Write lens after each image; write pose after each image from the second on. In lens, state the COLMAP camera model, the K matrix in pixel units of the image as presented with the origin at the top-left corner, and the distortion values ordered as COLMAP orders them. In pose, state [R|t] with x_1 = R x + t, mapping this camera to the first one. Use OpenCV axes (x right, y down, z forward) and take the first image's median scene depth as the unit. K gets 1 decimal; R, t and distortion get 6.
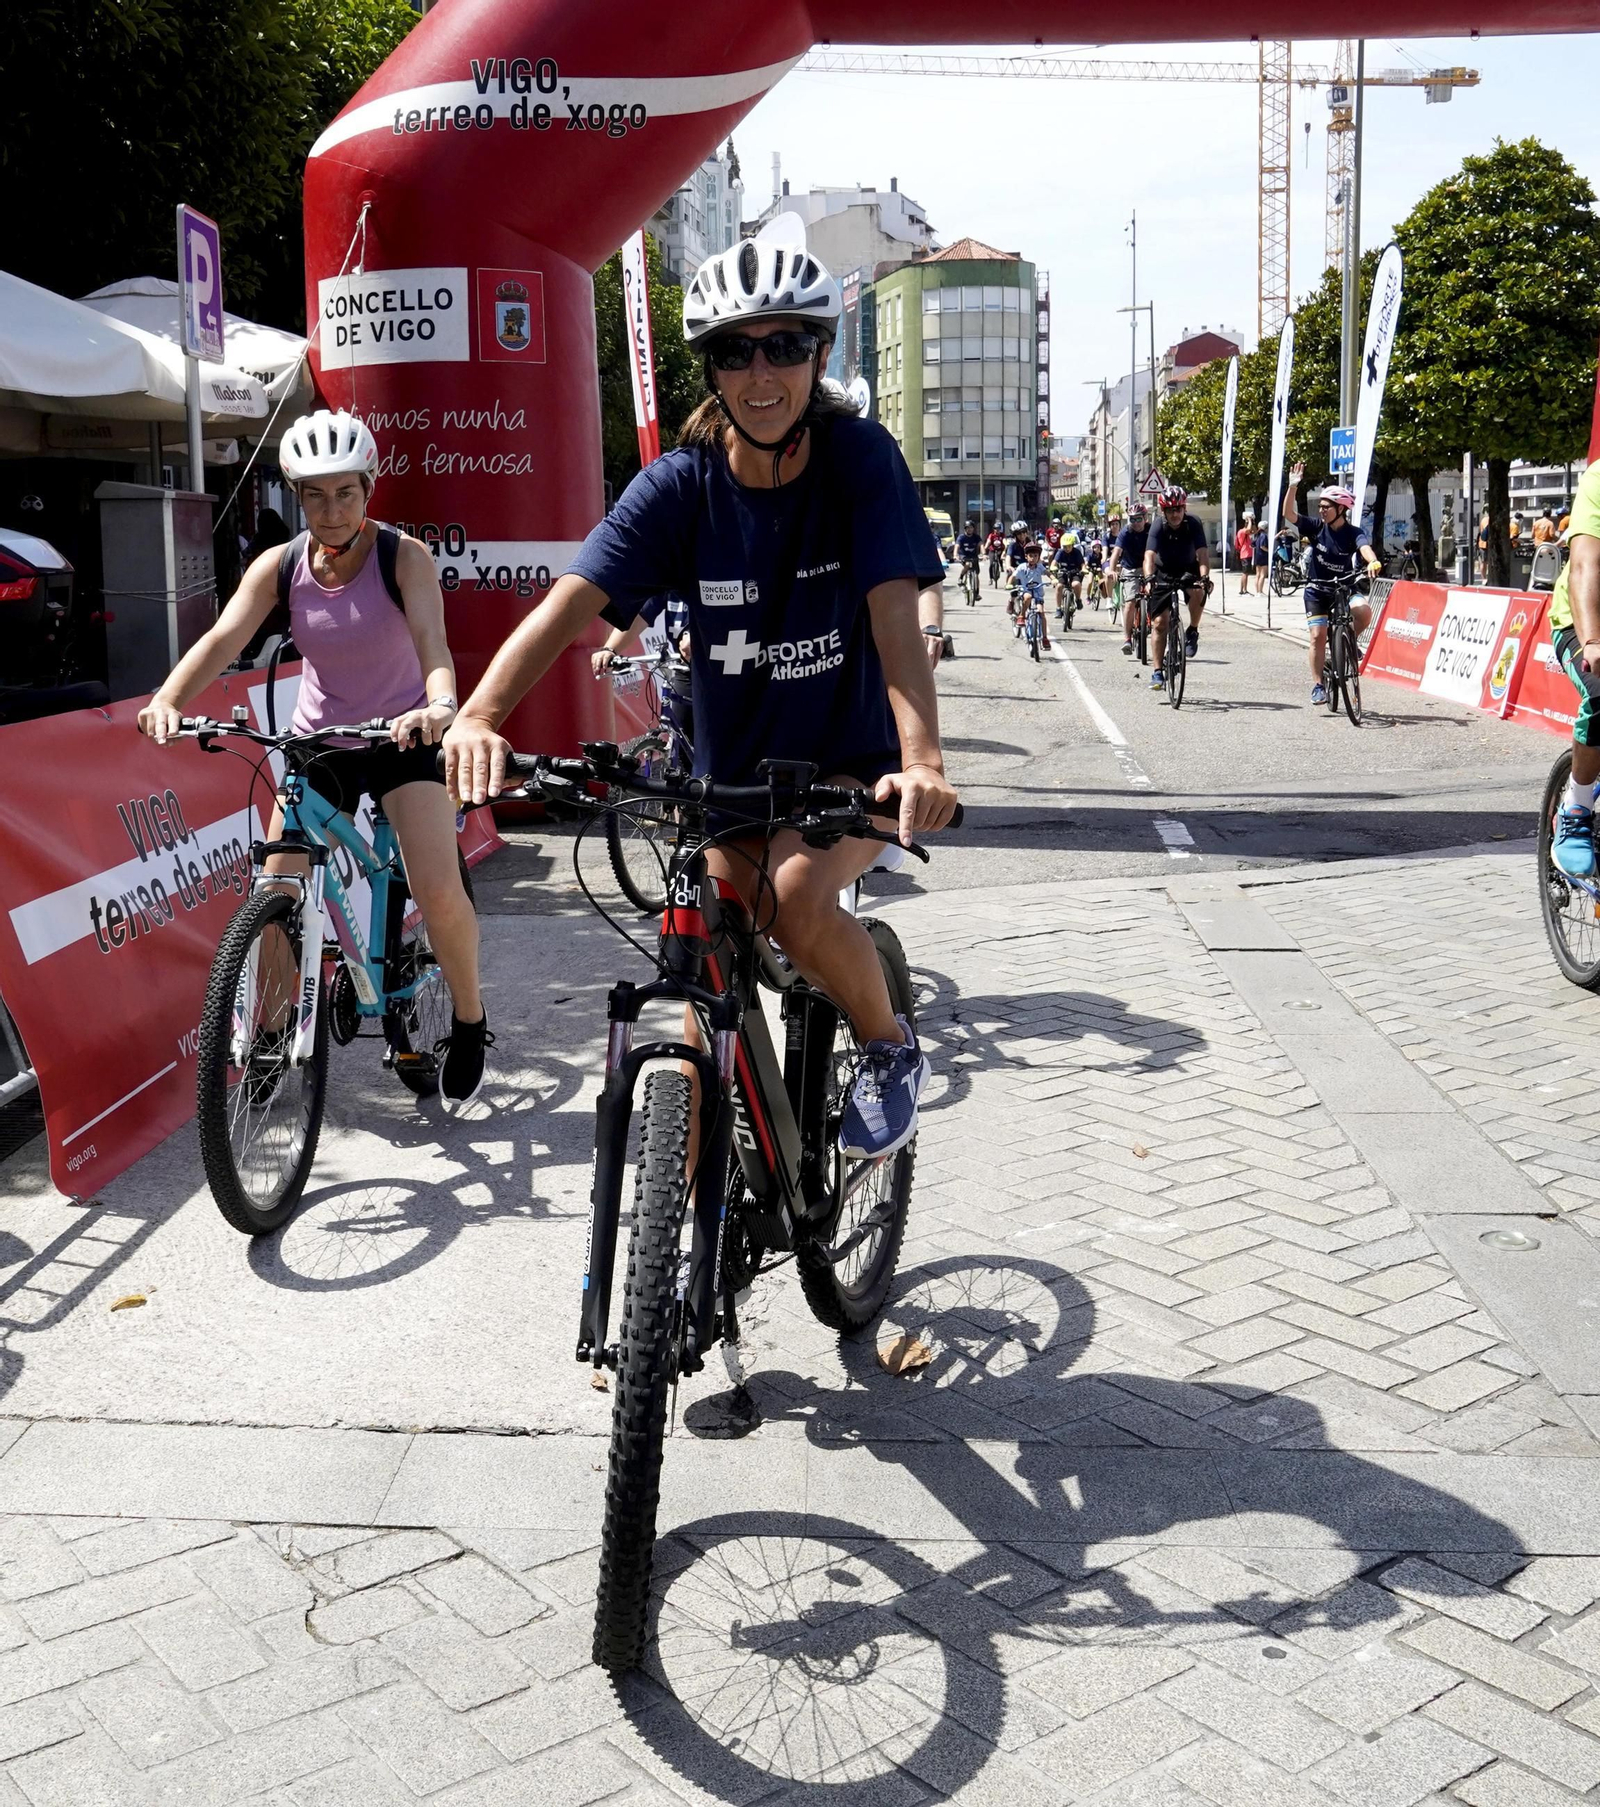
lens RADIAL K [[2076.1, 0, 712.4], [0, 2076.1, 787.3], [0, 0, 1]] dist [-0.002346, -0.018887]
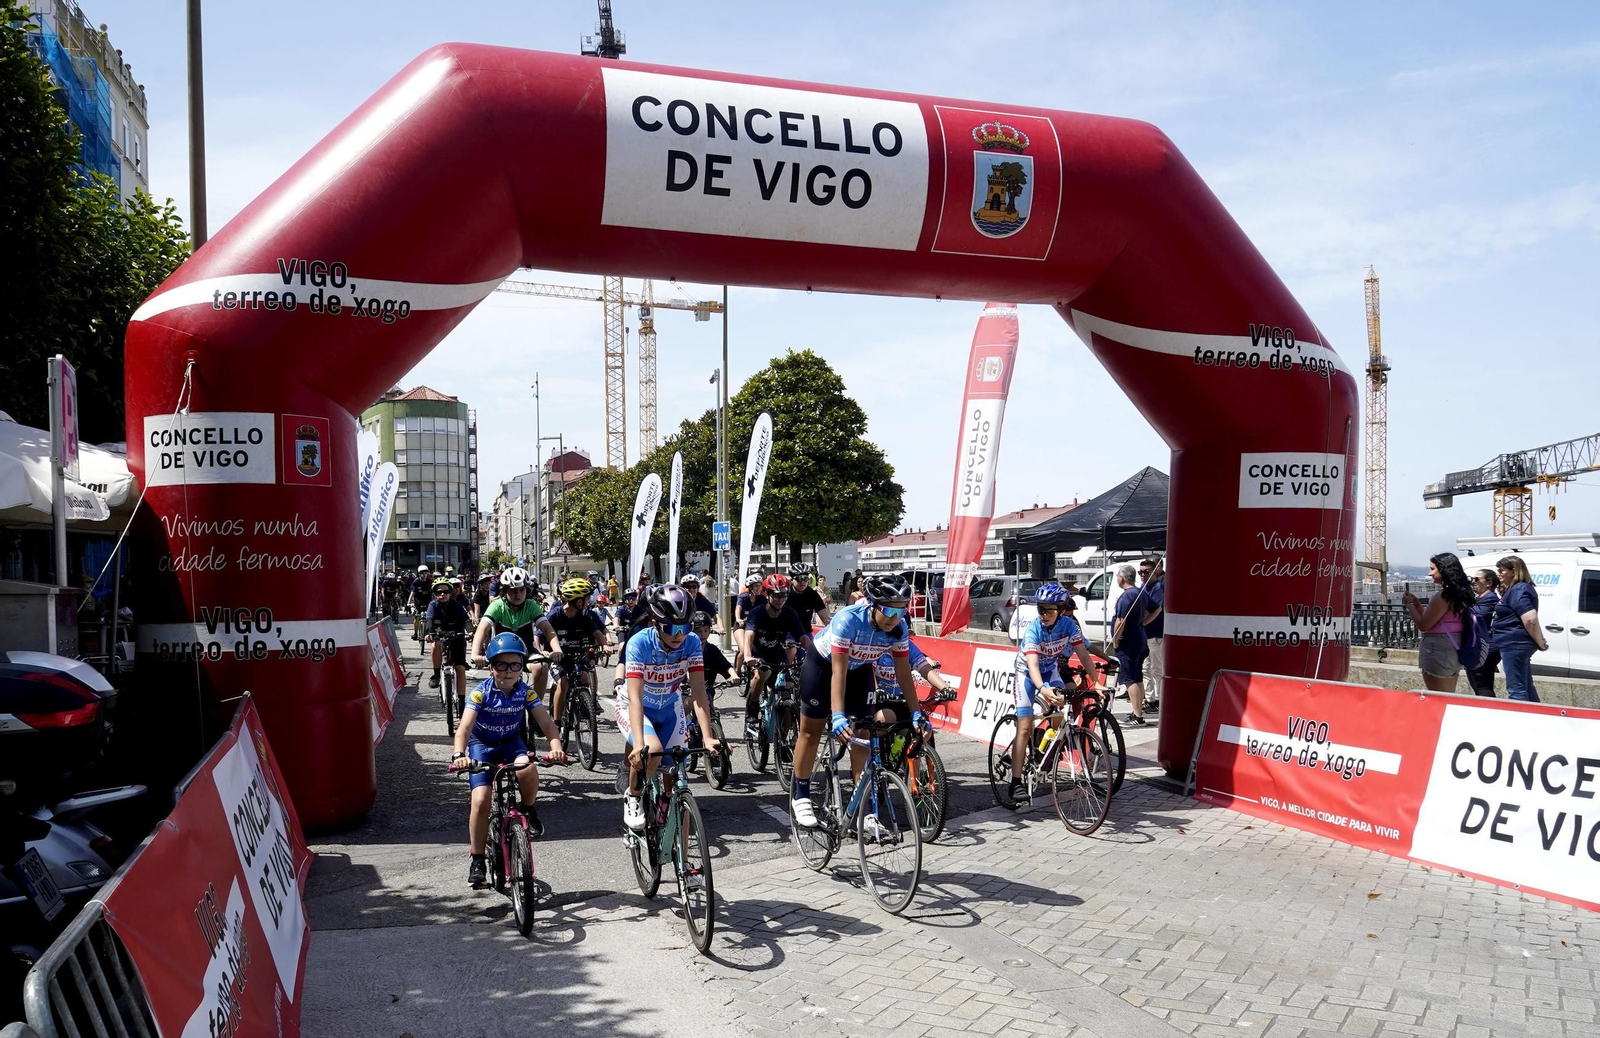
lens RADIAL K [[1330.5, 0, 723.4], [0, 1330.5, 635.6], [0, 0, 1]] dist [-0.027341, 0.028278]
pose [[0.934298, -0.010430, 0.356341, -0.052432], [0.036606, 0.997095, -0.066795, -0.015269], [-0.354610, 0.075450, 0.931965, 0.045150]]
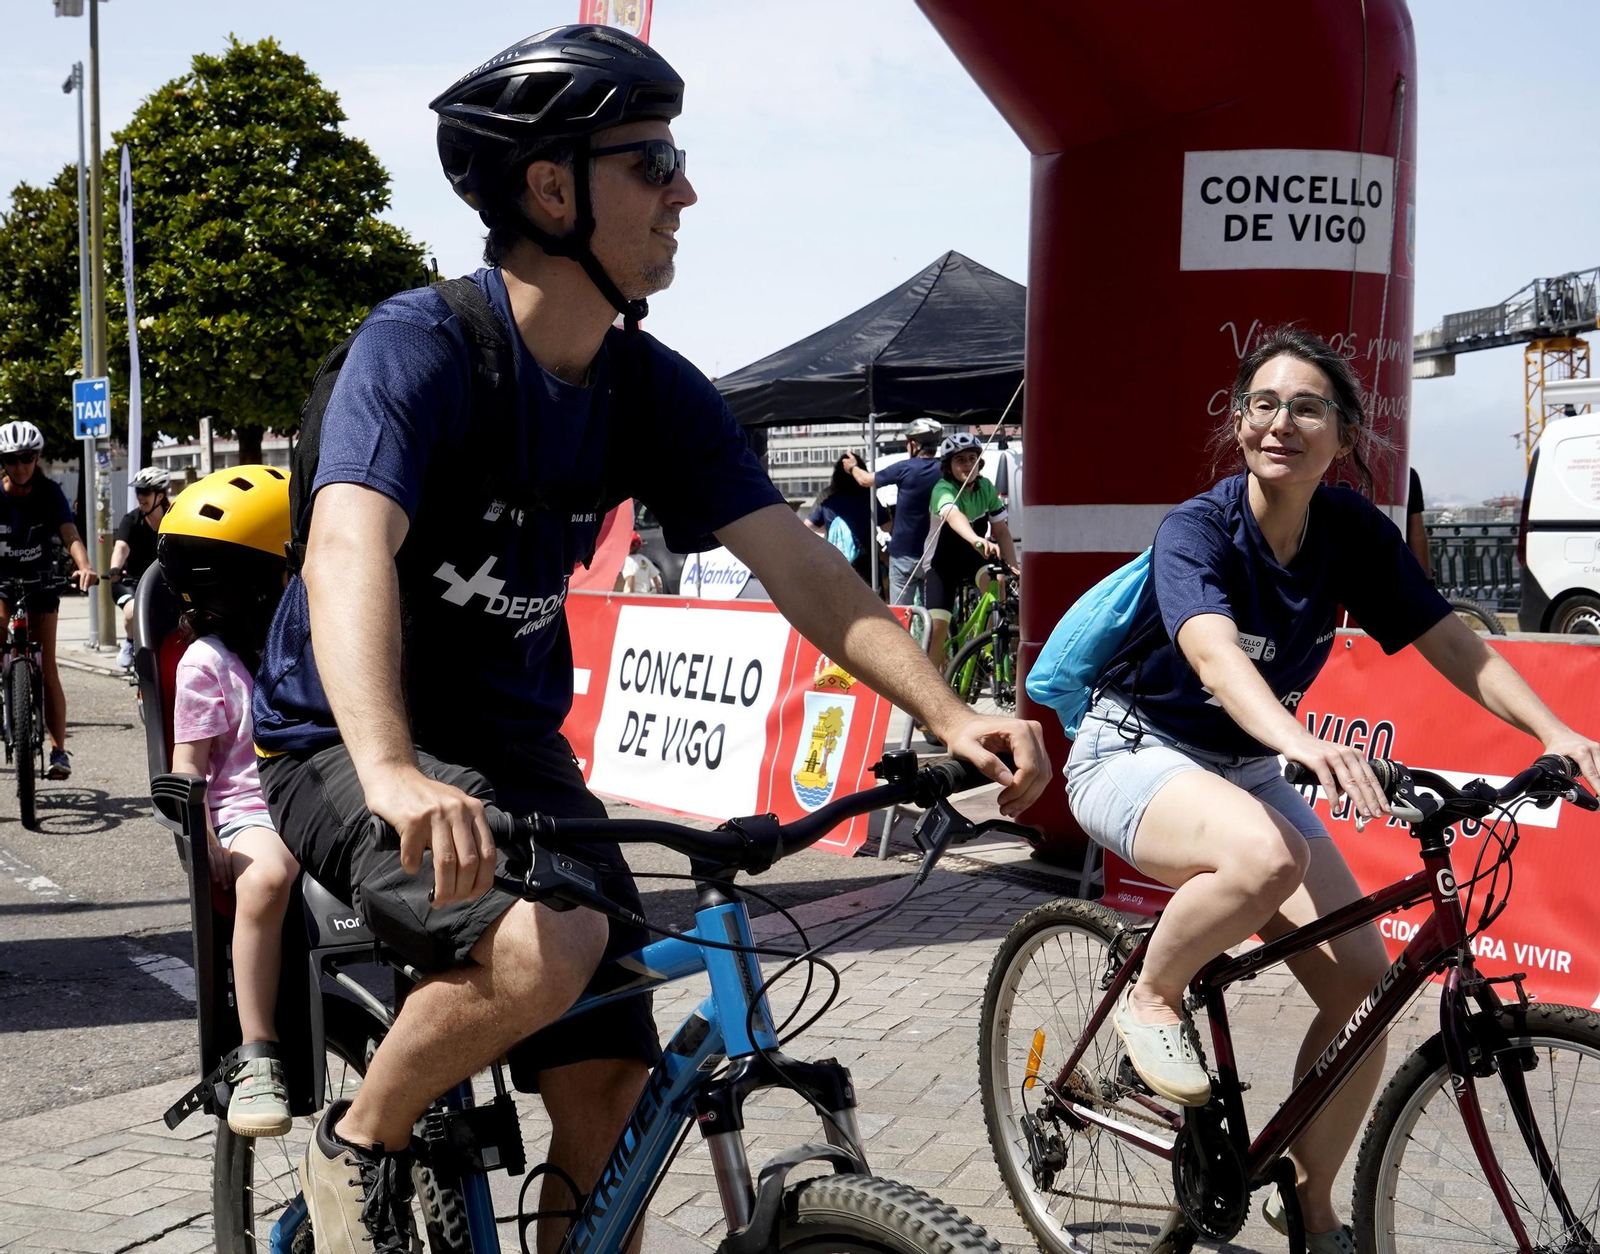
lens RADIAL K [[2520.5, 0, 574.5], [0, 2520.5, 647.5], [0, 0, 1]] dist [-0.027897, 0.007413]
pose [[0.857784, -0.028899, 0.513197, -0.021150], [0.066342, 0.996292, -0.054785, -0.009580], [-0.509711, 0.081040, 0.856520, 0.101130]]
